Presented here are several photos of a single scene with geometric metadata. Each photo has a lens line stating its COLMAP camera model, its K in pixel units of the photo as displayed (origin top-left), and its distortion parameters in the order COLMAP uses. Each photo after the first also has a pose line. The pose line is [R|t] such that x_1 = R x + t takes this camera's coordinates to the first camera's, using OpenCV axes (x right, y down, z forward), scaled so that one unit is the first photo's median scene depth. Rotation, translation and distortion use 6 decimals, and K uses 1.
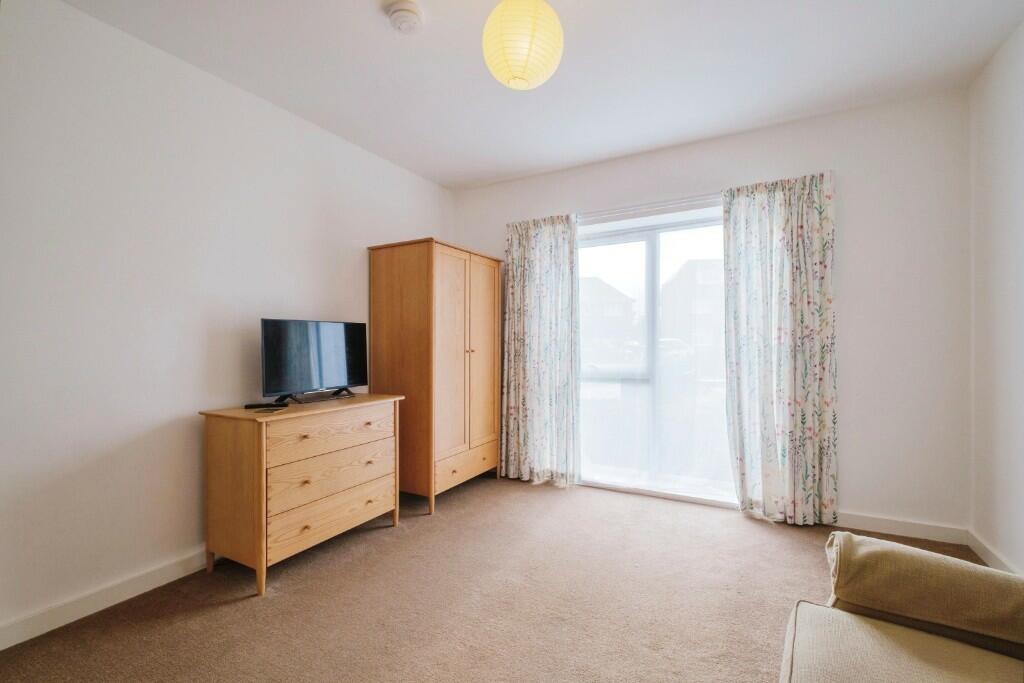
lens RADIAL K [[444.2, 0, 518.0], [0, 444.2, 344.2], [0, 0, 1]] dist [0.000610, -0.000131]
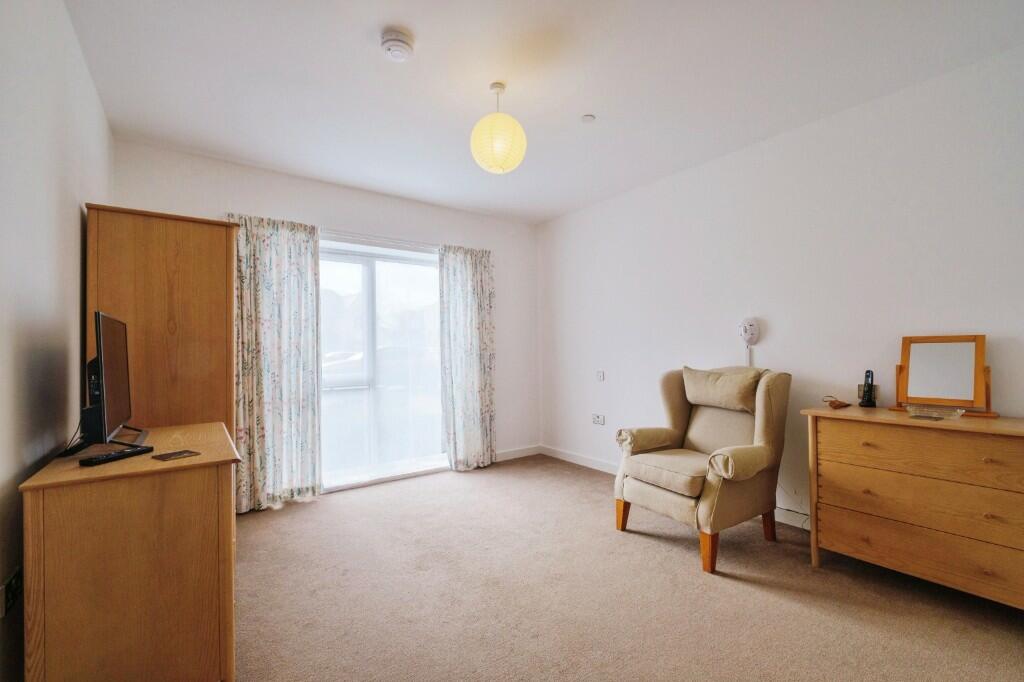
lens RADIAL K [[444.2, 0, 518.0], [0, 444.2, 343.7], [0, 0, 1]] dist [0.000610, -0.000131]
pose [[0.416513, 0.017007, 0.908970, -0.703340], [0.010333, 0.999672, -0.023439, 0.003179], [-0.909071, 0.019155, 0.416201, 0.195441]]
